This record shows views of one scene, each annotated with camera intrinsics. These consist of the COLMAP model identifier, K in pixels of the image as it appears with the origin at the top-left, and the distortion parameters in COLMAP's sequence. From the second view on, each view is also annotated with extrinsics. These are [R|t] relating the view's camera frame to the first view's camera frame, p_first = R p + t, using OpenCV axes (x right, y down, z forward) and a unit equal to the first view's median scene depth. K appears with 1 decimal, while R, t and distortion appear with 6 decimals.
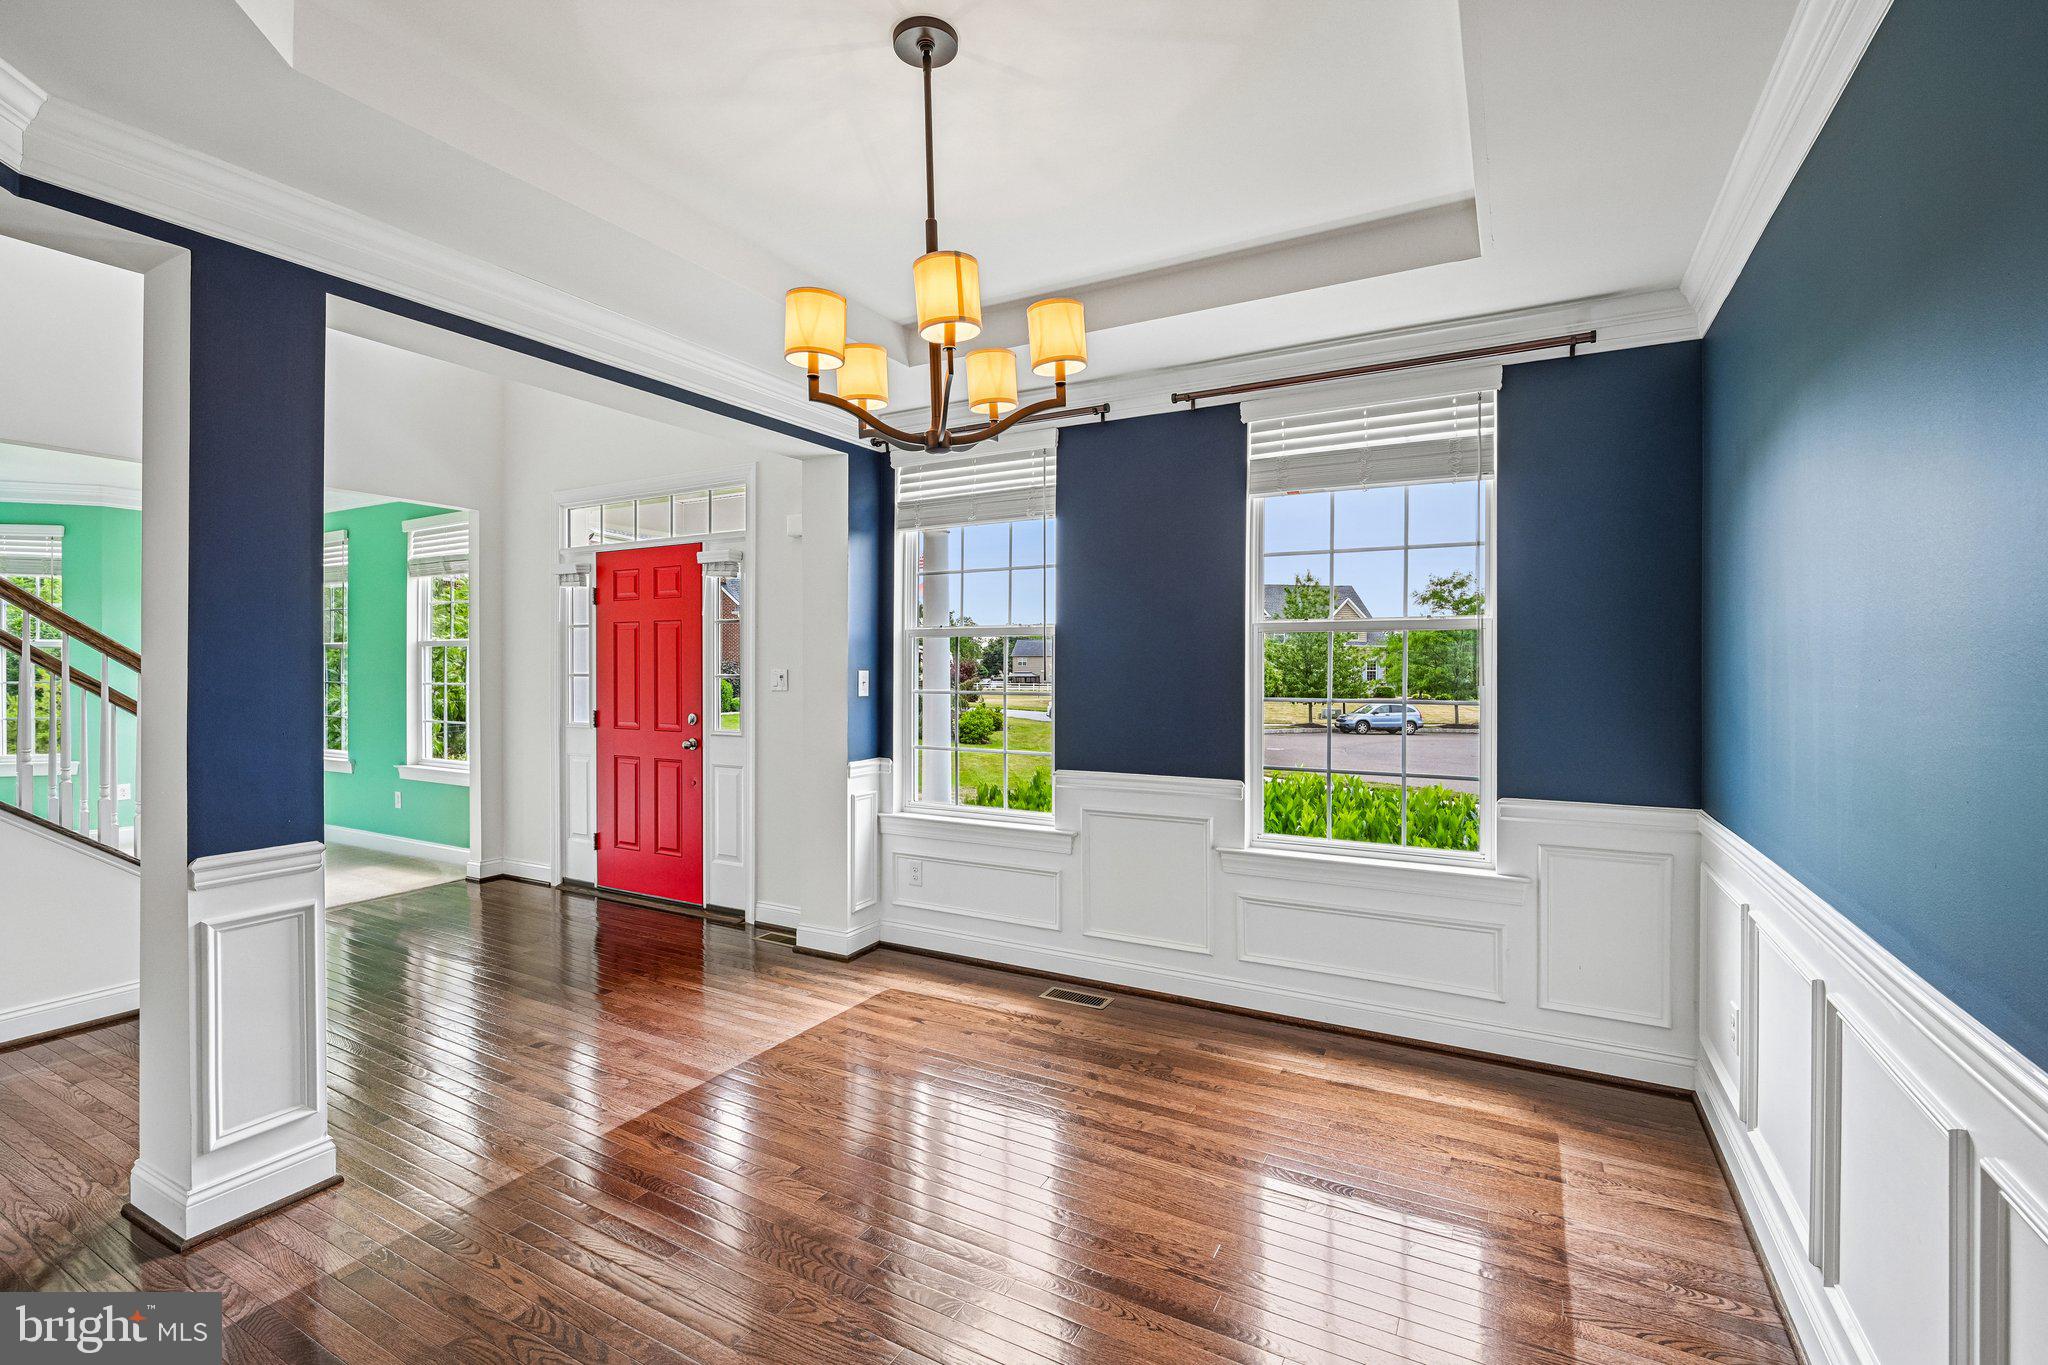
lens RADIAL K [[902.0, 0, 1022.2], [0, 902.0, 685.5], [0, 0, 1]] dist [-0.001924, -0.000096]
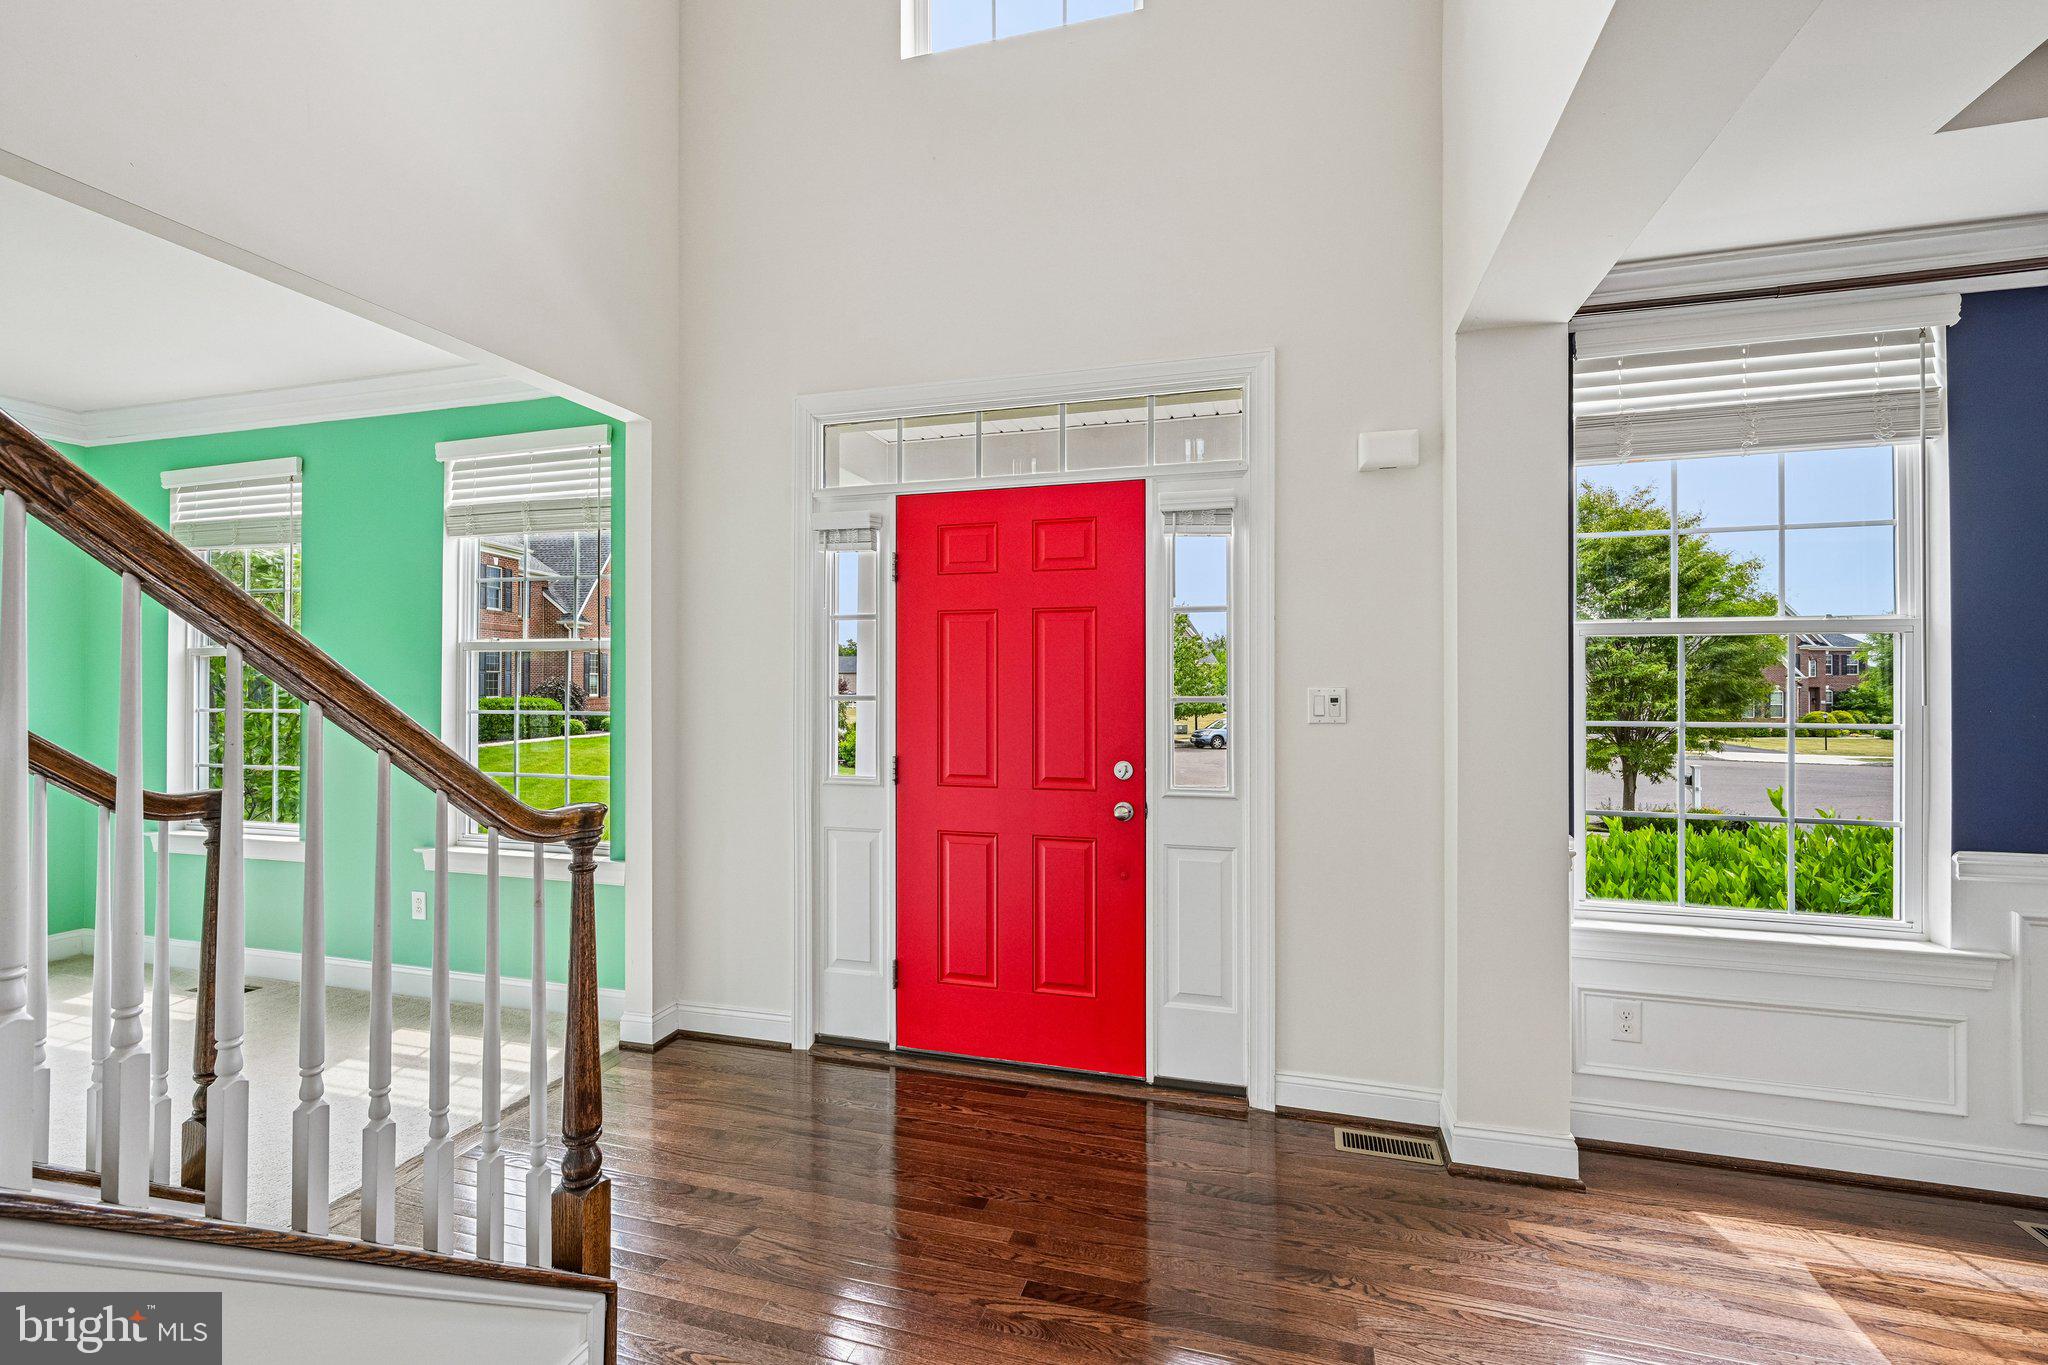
lens RADIAL K [[1058.6, 0, 1022.7], [0, 1058.6, 673.4], [0, 0, 1]] dist [0.013014, -0.000634]
pose [[0.985116, -0.001595, 0.171885, -0.490241], [0.006321, 0.999617, -0.026956, -0.007633], [-0.171776, 0.027641, 0.984748, 0.271550]]
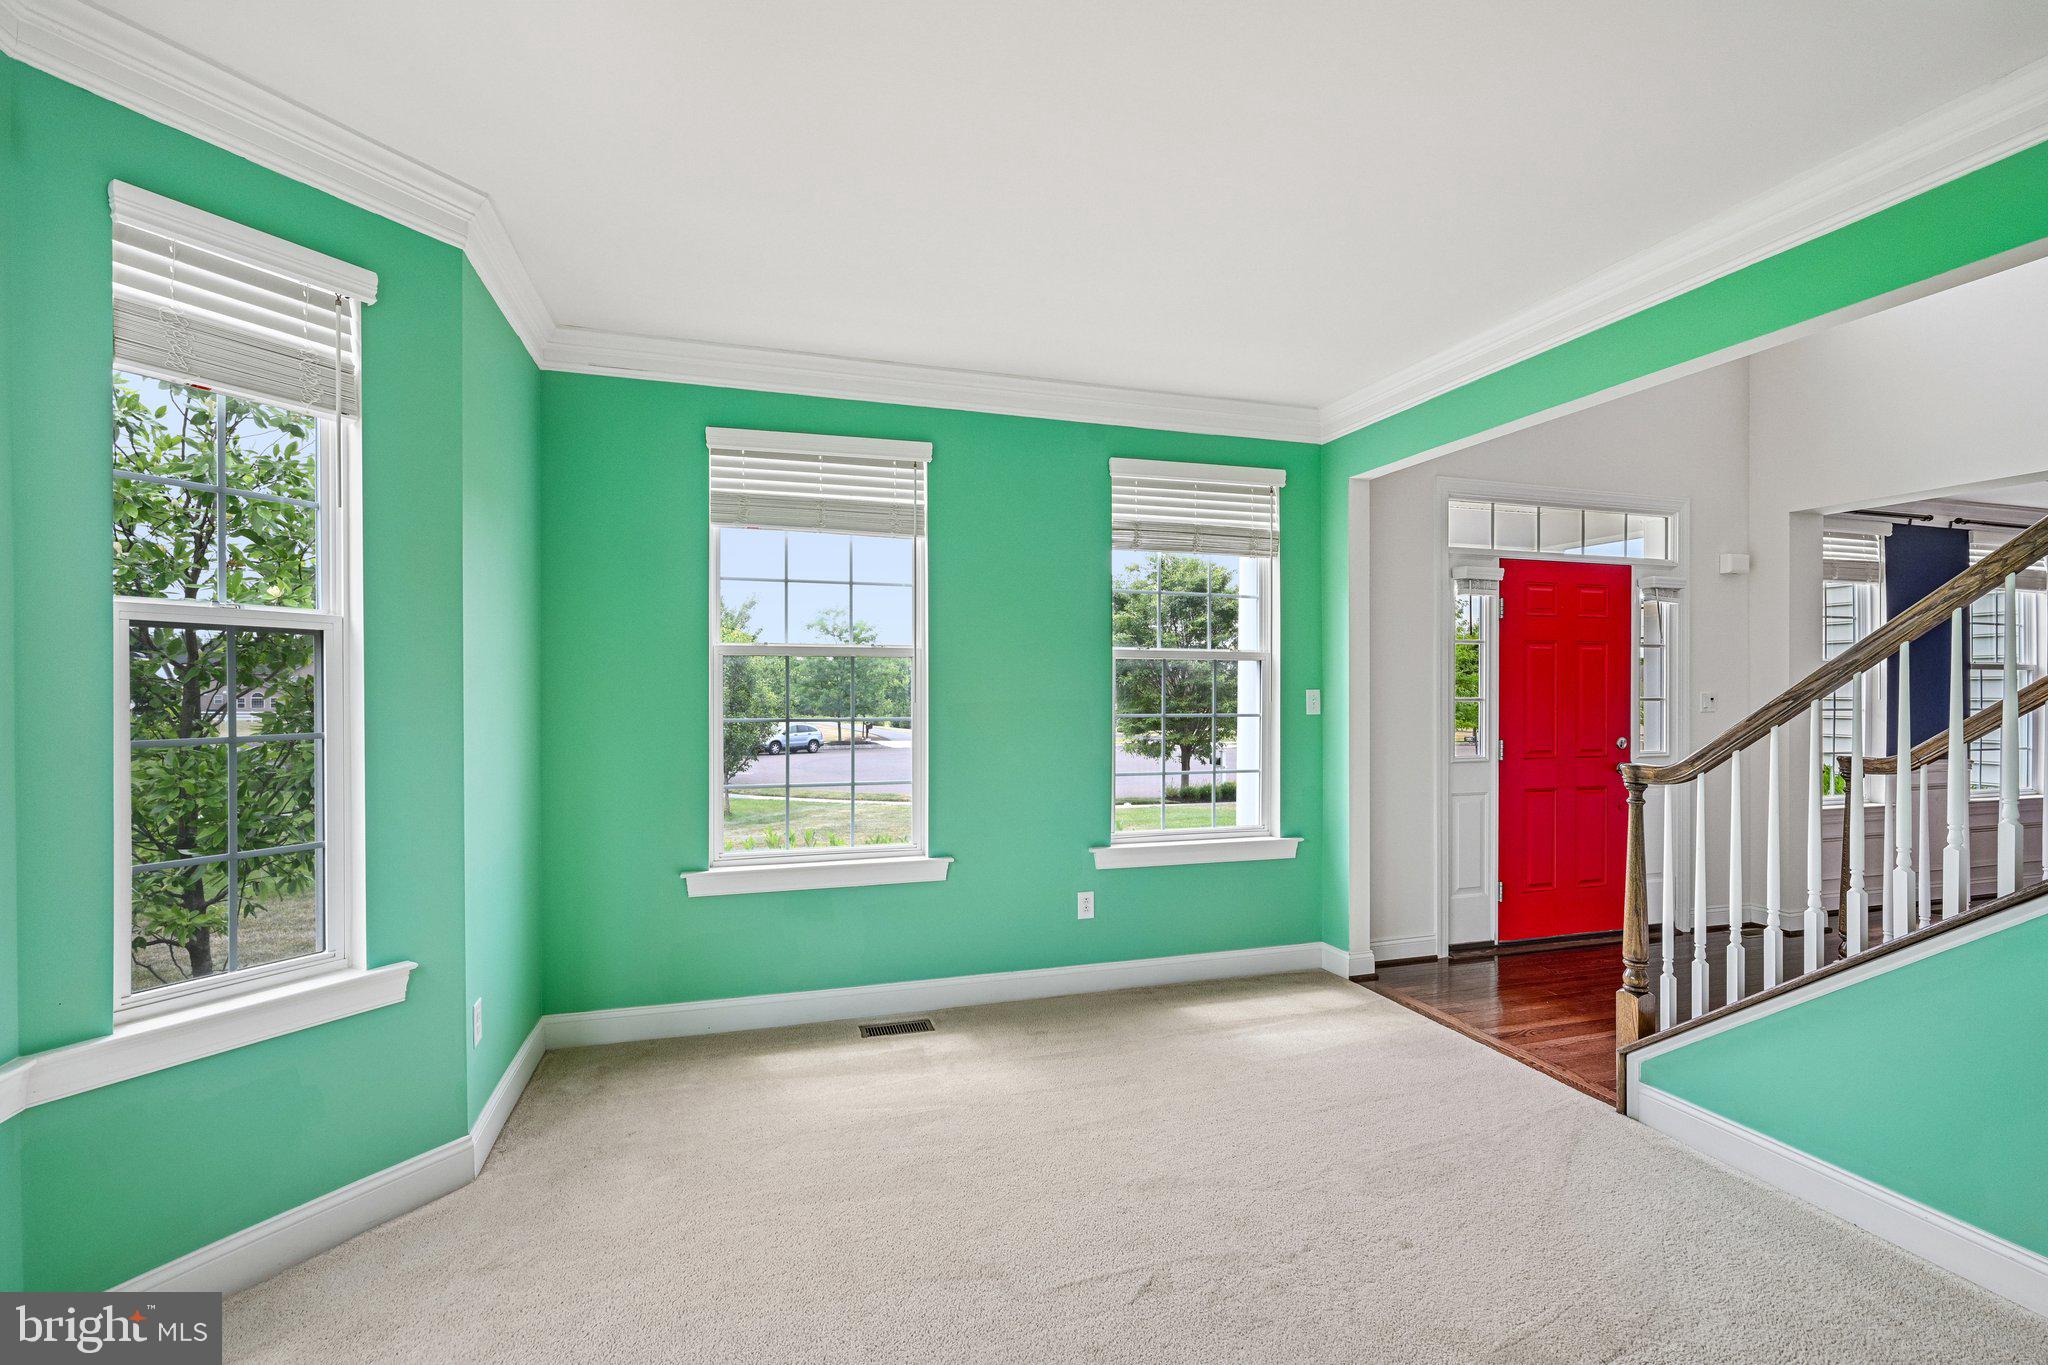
lens RADIAL K [[828.3, 0, 1024.0], [0, 828.3, 682.5], [0, 0, 1]] dist [-0.000427, 0.022558]
pose [[0.695255, 0.008299, 0.718715, -1.312805], [0.015594, 0.999524, -0.026627, -0.012507], [-0.718594, 0.029720, 0.694795, 0.737932]]
